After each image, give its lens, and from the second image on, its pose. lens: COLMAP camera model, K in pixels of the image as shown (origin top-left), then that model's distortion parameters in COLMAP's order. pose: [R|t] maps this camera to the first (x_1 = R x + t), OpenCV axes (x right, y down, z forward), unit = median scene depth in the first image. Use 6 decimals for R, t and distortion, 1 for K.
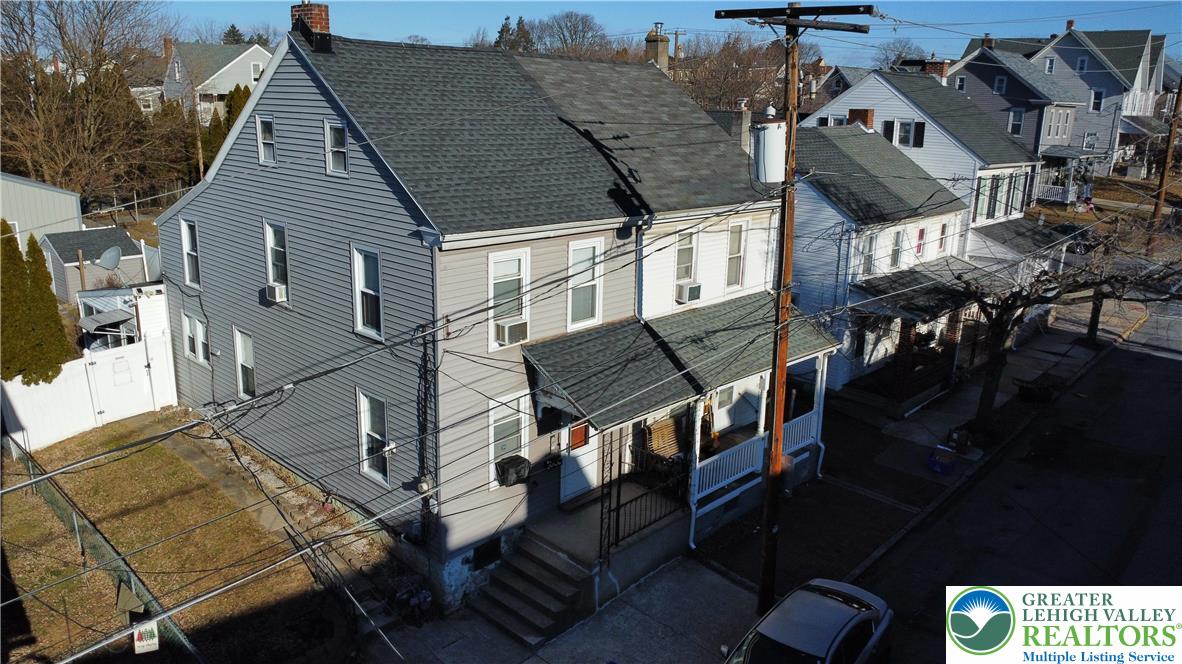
lens RADIAL K [[854.7, 0, 590.0], [0, 854.7, 328.3], [0, 0, 1]] dist [-0.035695, -0.004887]
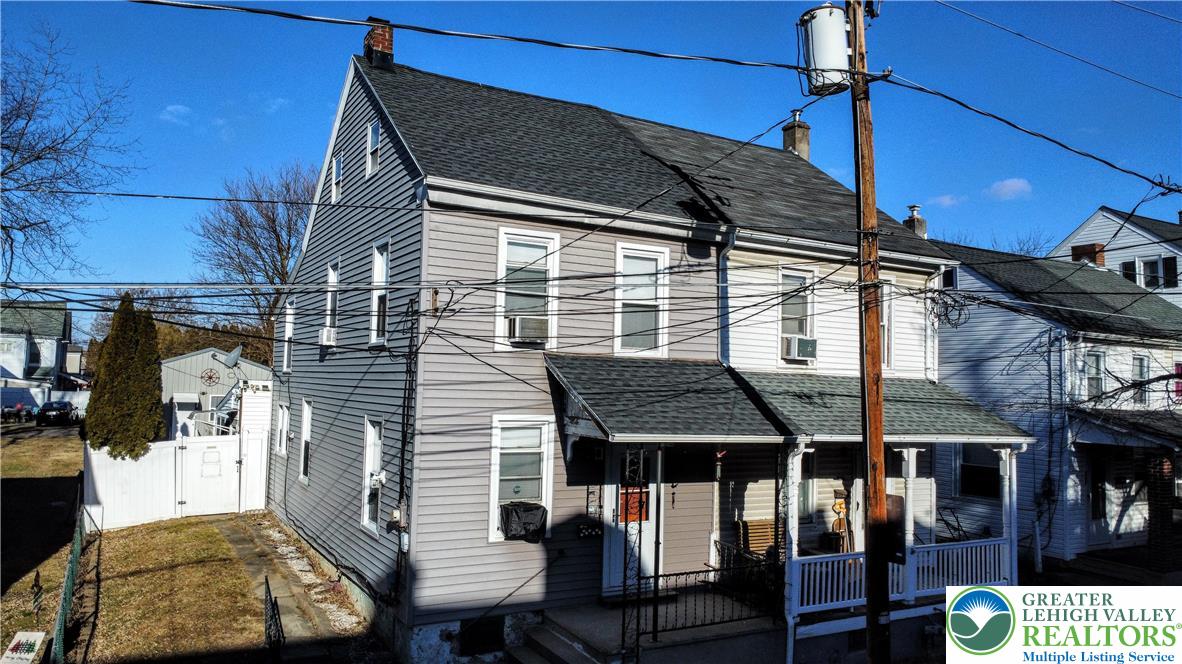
lens RADIAL K [[854.7, 0, 590.4], [0, 854.7, 331.0], [0, 0, 1]] dist [-0.035695, -0.004887]
pose [[0.953426, -0.020413, -0.300934, 0.185295], [-0.082599, 0.941898, -0.325585, 0.235172], [0.290096, 0.335278, 0.896344, 0.265978]]
